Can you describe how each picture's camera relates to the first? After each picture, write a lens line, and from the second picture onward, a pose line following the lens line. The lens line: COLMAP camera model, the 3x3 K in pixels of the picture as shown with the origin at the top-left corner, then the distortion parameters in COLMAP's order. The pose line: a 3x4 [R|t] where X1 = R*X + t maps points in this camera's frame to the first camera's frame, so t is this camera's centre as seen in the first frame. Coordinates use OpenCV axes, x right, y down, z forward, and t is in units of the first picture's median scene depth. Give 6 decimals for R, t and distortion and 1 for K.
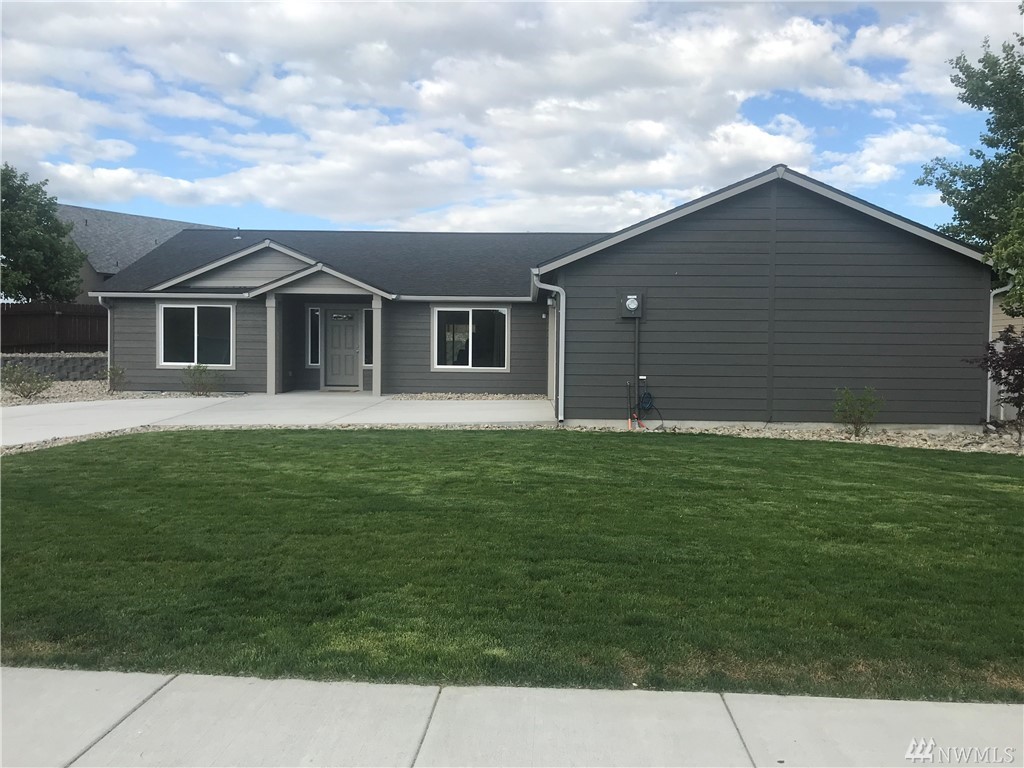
lens RADIAL K [[841.5, 0, 511.0], [0, 841.5, 393.9], [0, 0, 1]] dist [0.042334, -0.051607]
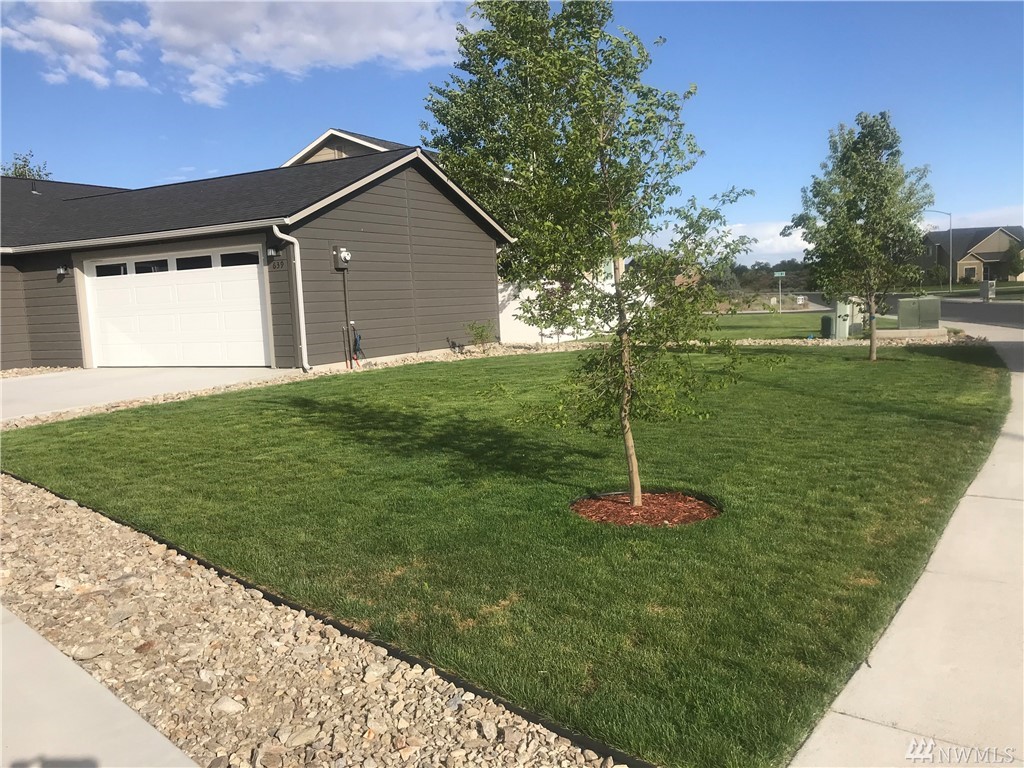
lens RADIAL K [[841.5, 0, 513.0], [0, 841.5, 373.1], [0, 0, 1]] dist [0.042334, -0.051607]
pose [[0.462576, -0.108326, 0.879937, -0.473992], [0.096081, 0.992787, 0.071709, -0.007979], [-0.881358, 0.051374, 0.469648, 0.193211]]
